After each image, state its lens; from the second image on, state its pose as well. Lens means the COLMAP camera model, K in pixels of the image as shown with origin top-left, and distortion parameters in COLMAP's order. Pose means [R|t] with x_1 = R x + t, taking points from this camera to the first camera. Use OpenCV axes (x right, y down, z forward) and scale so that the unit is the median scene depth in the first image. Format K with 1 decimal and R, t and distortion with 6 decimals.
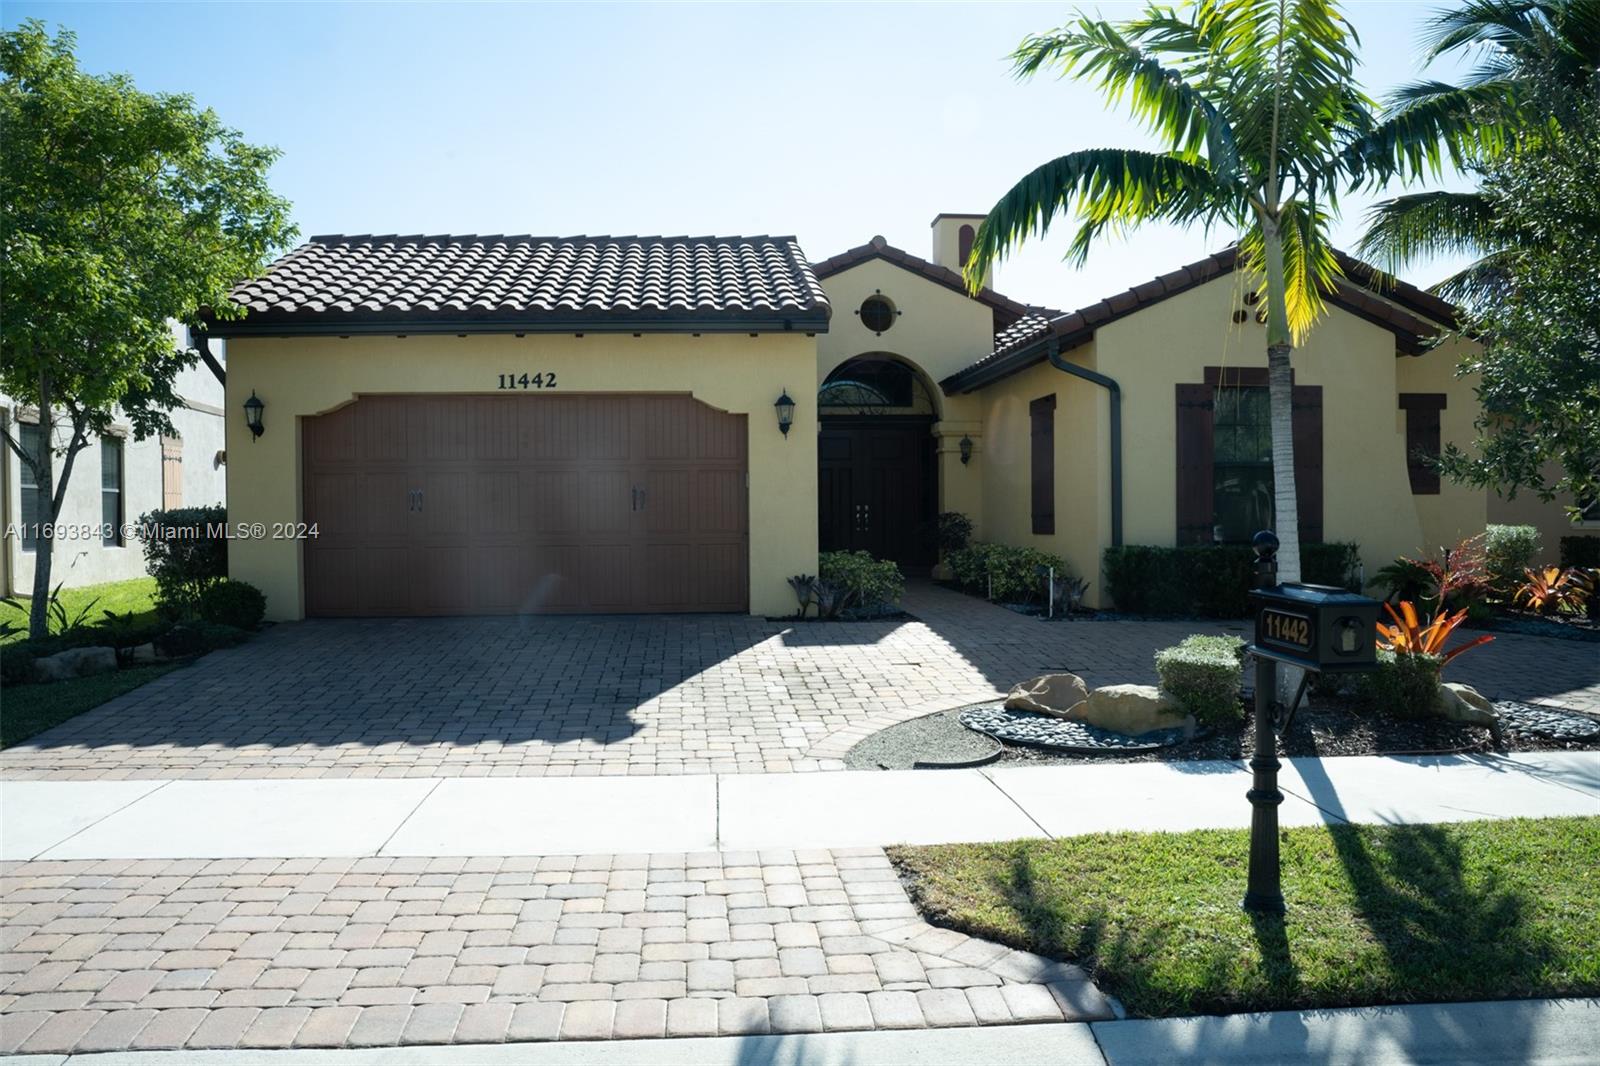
lens RADIAL K [[1162.4, 0, 800.0], [0, 1162.4, 533.0], [0, 0, 1]] dist [-0.079961, 0.002152]
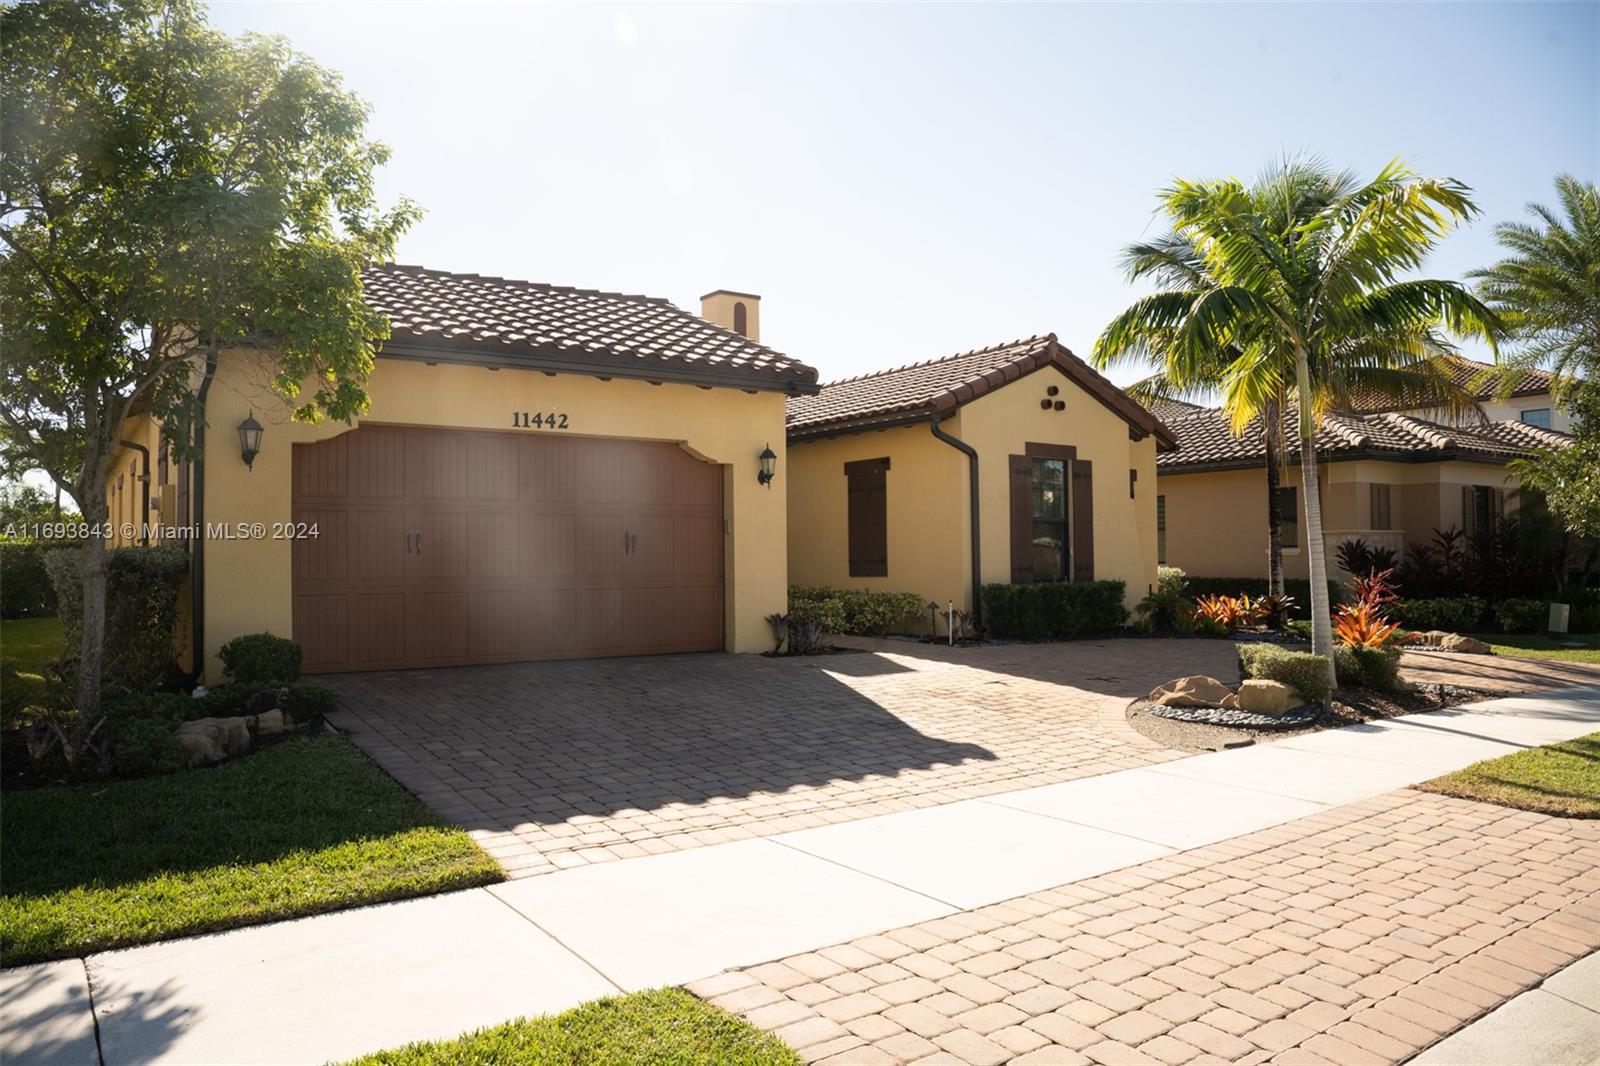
lens RADIAL K [[1085.6, 0, 800.0], [0, 1085.6, 533.0], [0, 0, 1]] dist [-0.076391, 0.002348]
pose [[0.870058, 0.012922, 0.492780, -0.482719], [0.010339, 0.998958, -0.044450, 0.005761], [-0.492841, 0.043769, 0.869018, 0.103027]]
